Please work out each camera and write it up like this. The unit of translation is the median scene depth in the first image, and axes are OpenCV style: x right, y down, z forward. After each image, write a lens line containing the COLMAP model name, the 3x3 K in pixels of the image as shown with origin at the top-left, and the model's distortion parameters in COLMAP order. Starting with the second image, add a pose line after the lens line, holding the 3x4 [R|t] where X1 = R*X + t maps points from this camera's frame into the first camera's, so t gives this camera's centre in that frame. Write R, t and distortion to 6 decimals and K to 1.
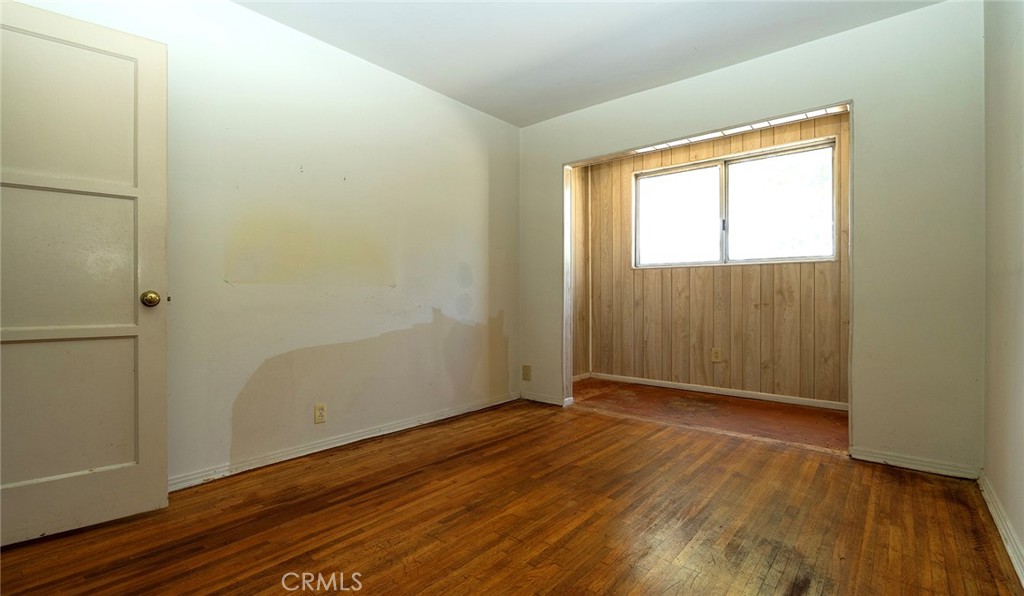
lens RADIAL K [[472.4, 0, 511.8], [0, 472.4, 299.0], [0, 0, 1]] dist [0.013252, 0.000067]
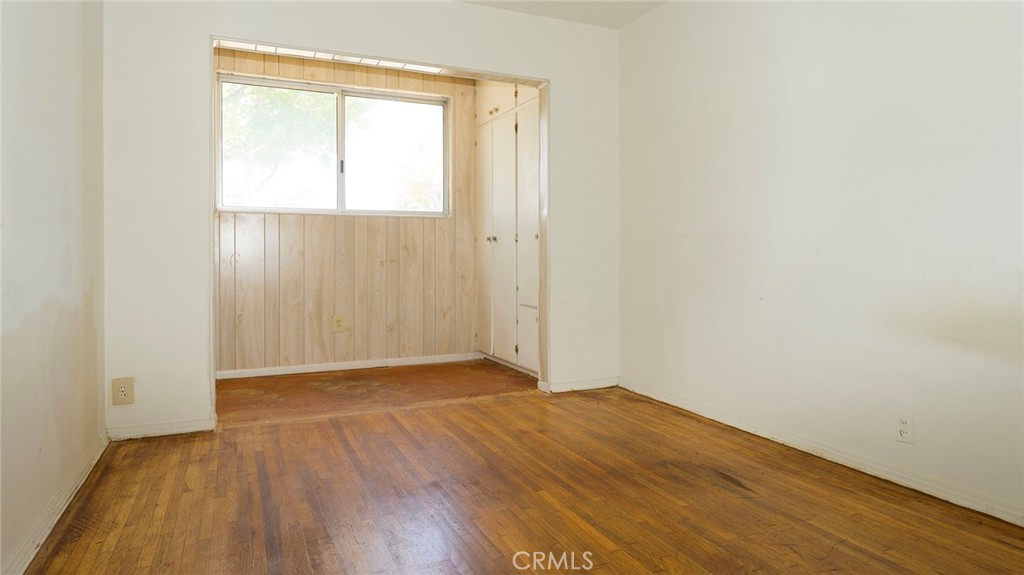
lens RADIAL K [[591.2, 0, 508.9], [0, 591.2, 257.5], [0, 0, 1]] dist [-0.003514, -0.001574]
pose [[0.432940, -0.006374, 0.901400, -0.395532], [0.004786, 0.999977, 0.004773, 0.000604], [-0.901410, 0.002248, 0.432961, 0.308866]]
